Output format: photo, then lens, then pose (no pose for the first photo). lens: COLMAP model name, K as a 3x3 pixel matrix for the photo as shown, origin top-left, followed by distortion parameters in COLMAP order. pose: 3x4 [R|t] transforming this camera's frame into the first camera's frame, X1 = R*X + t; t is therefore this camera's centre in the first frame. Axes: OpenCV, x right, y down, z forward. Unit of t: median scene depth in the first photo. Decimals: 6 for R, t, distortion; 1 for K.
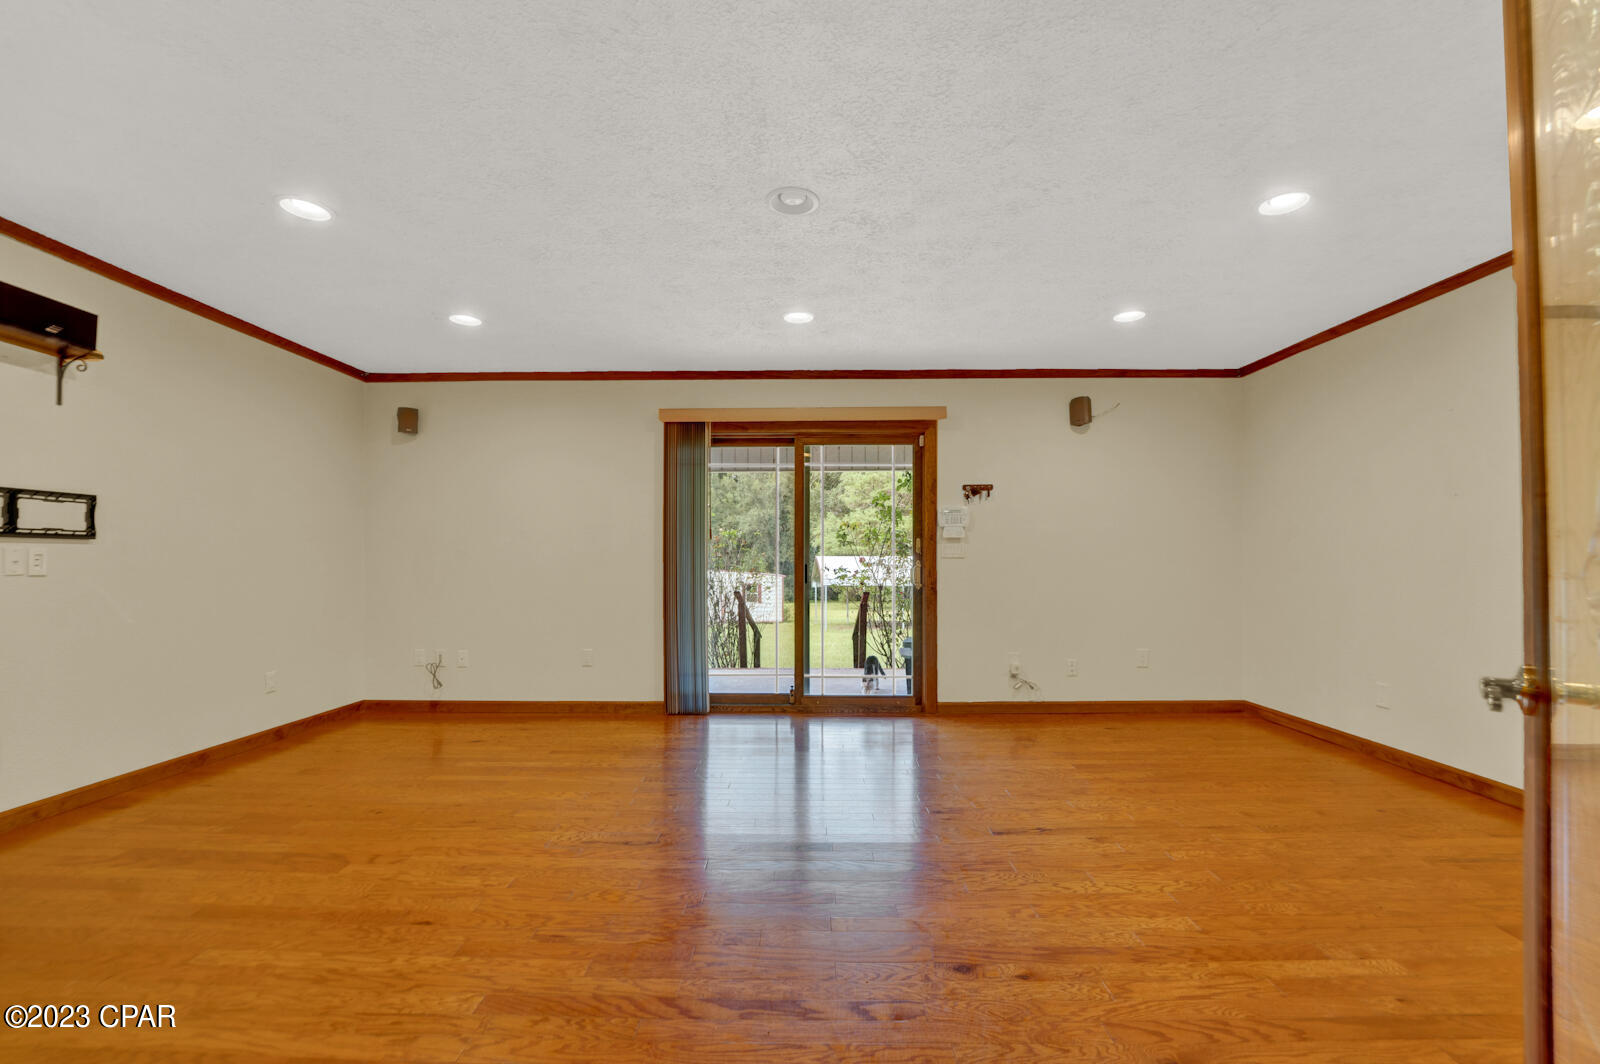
lens RADIAL K [[654.9, 0, 800.9], [0, 654.9, 524.2], [0, 0, 1]] dist [-0.022408, 0.000179]
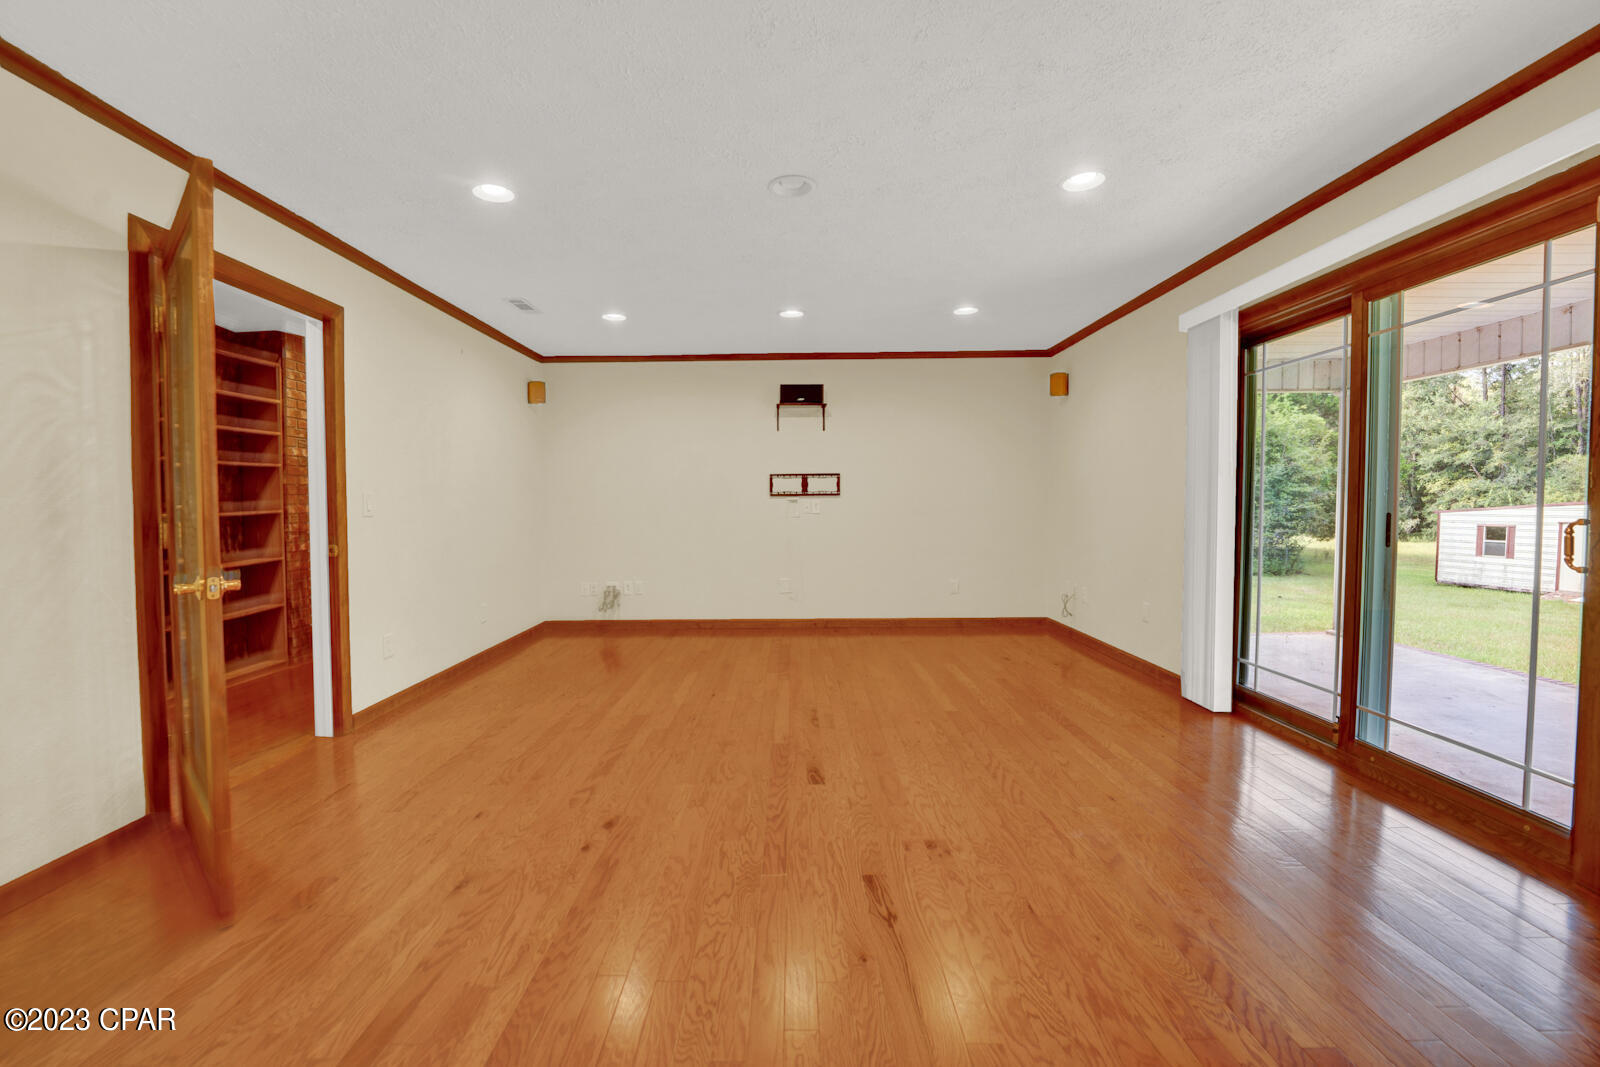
lens RADIAL K [[666.3, 0, 800.0], [0, 666.3, 533.5], [0, 0, 1]] dist [-0.054855, -0.000001]
pose [[0.014413, 0.042354, -0.998999, 1.079386], [0.055804, 0.997511, 0.043096, 0.050555], [0.998338, -0.056370, 0.012014, 0.981331]]
